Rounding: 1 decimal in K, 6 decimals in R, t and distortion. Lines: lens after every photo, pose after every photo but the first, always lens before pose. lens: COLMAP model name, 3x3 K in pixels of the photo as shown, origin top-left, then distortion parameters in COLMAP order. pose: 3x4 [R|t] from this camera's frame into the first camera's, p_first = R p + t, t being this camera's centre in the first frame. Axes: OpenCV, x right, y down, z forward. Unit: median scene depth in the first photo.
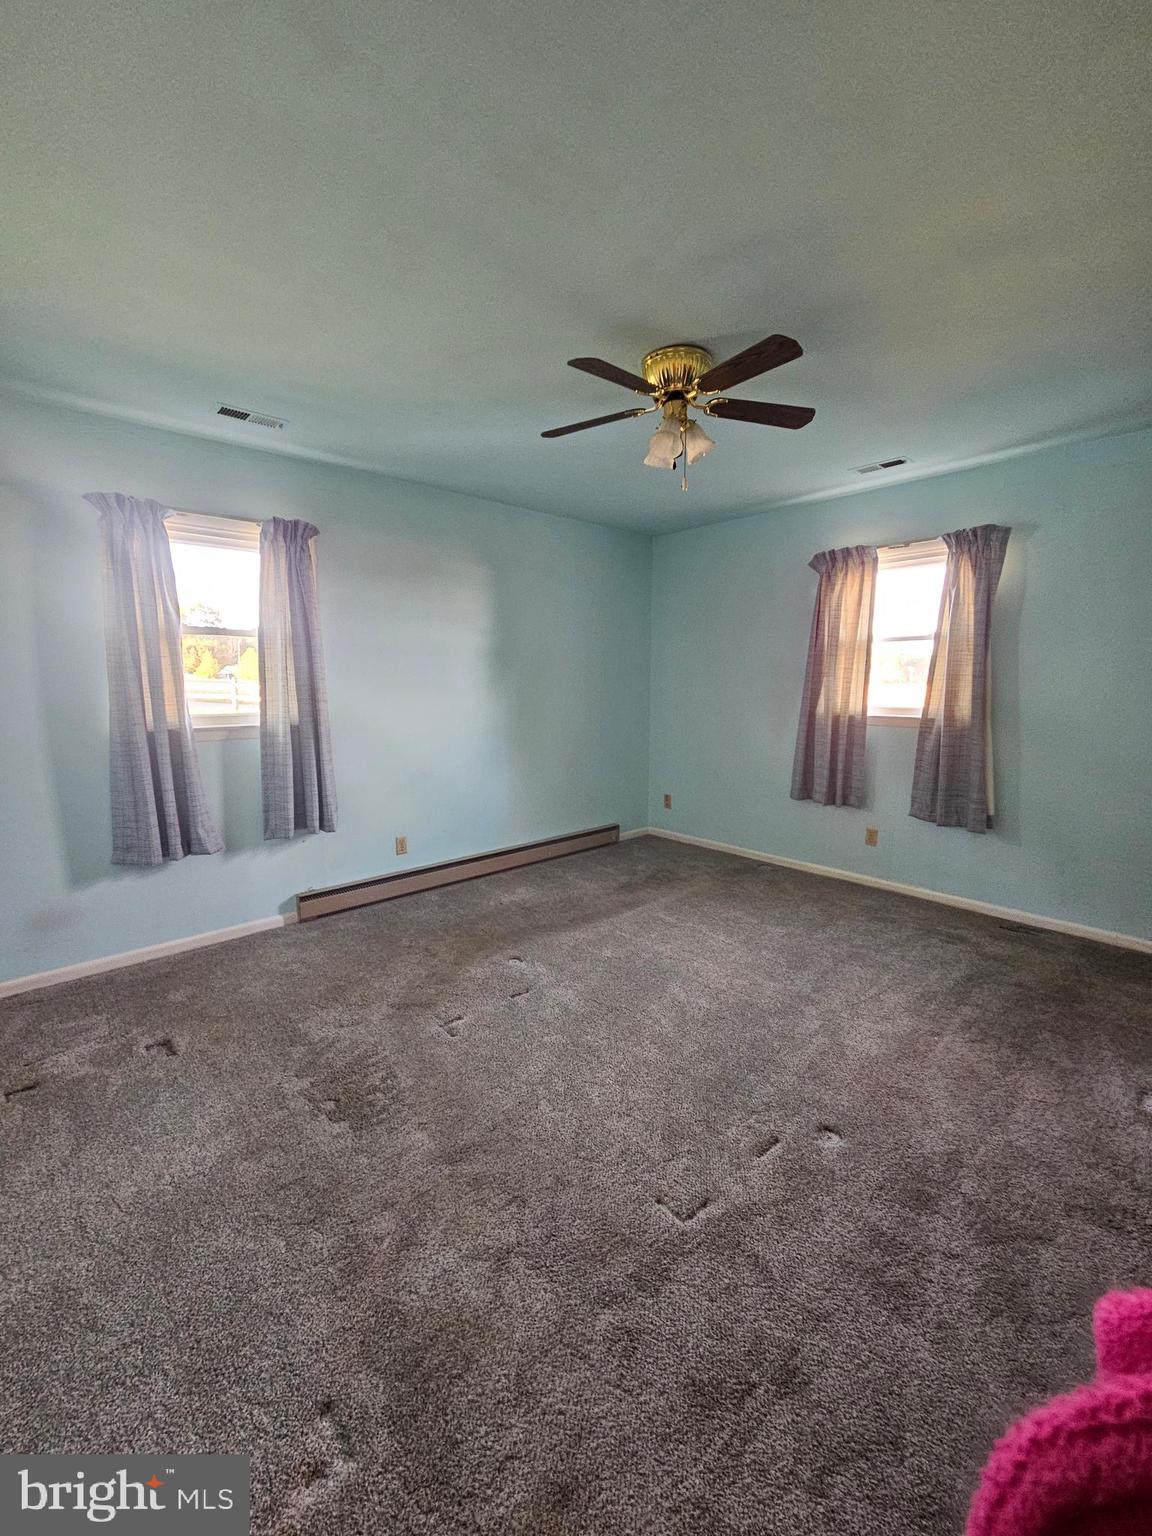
lens RADIAL K [[625.8, 0, 568.0], [0, 625.8, 766.4], [0, 0, 1]] dist [-0.001084, 0.000667]
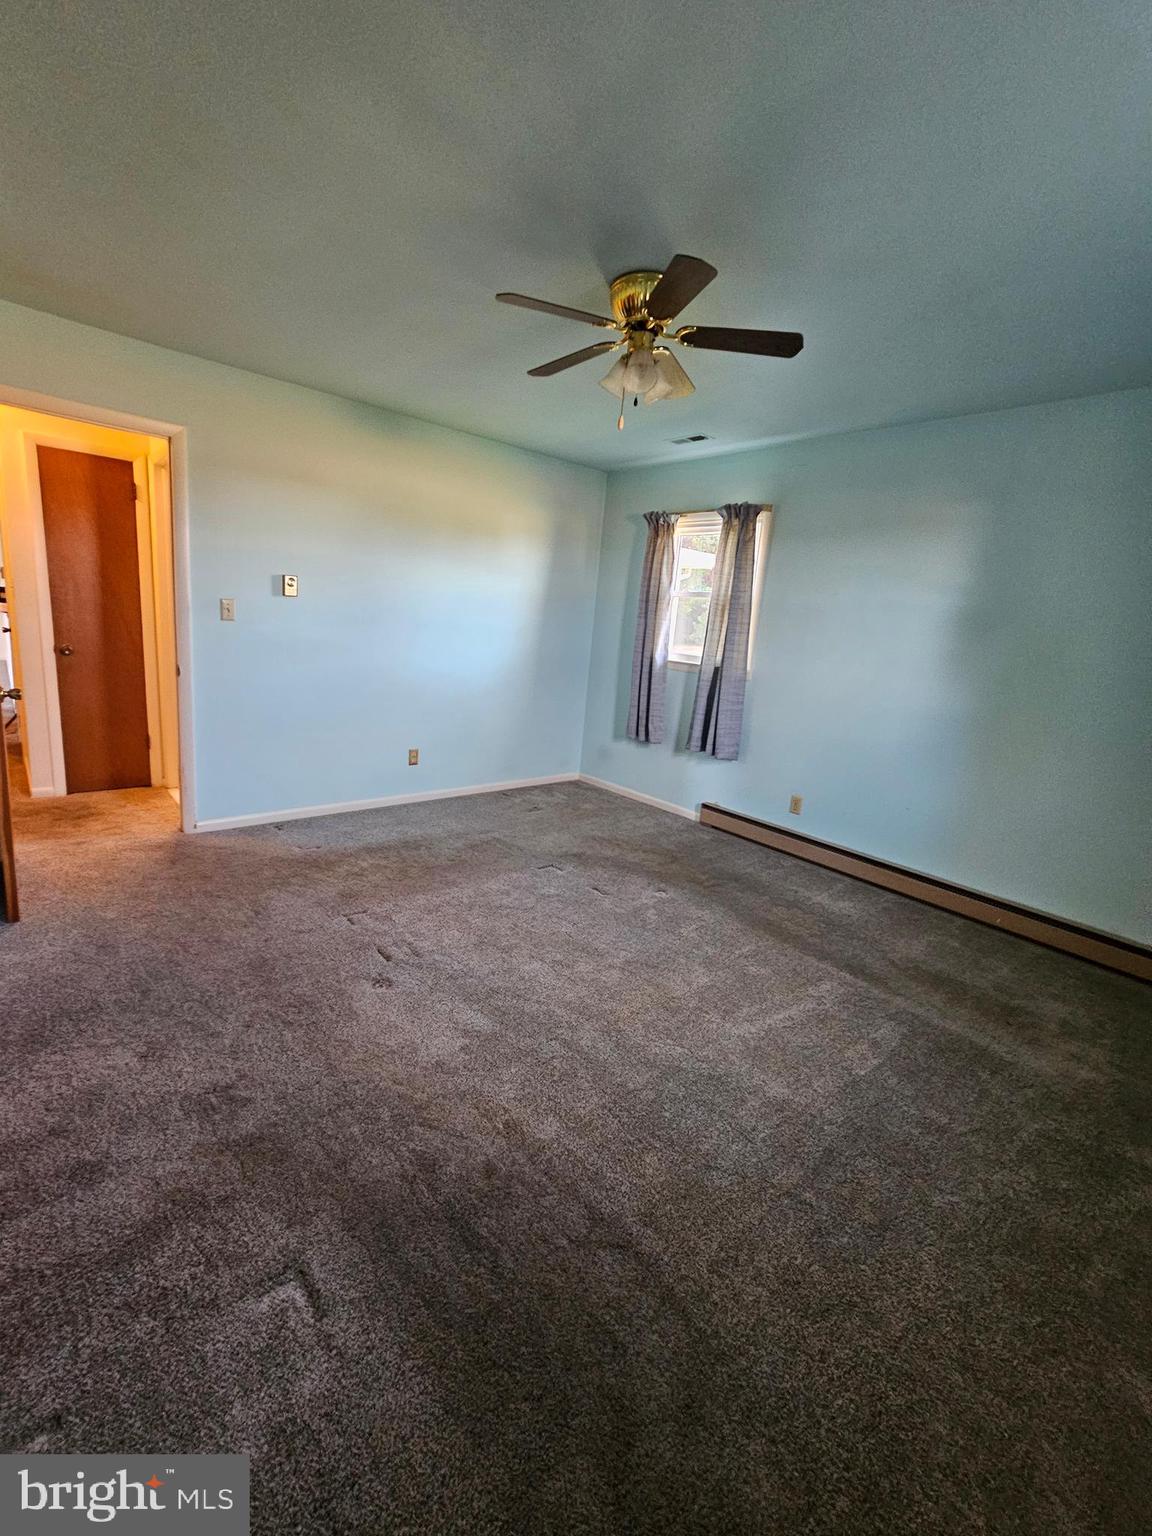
lens RADIAL K [[633.5, 0, 559.3], [0, 633.5, 759.5], [0, 0, 1]] dist [-0.001066, 0.000189]
pose [[-0.013355, 0.224911, -0.974288, 0.814722], [-0.216821, 0.950540, 0.222401, -0.101165], [0.976120, 0.214217, 0.036071, 0.642979]]
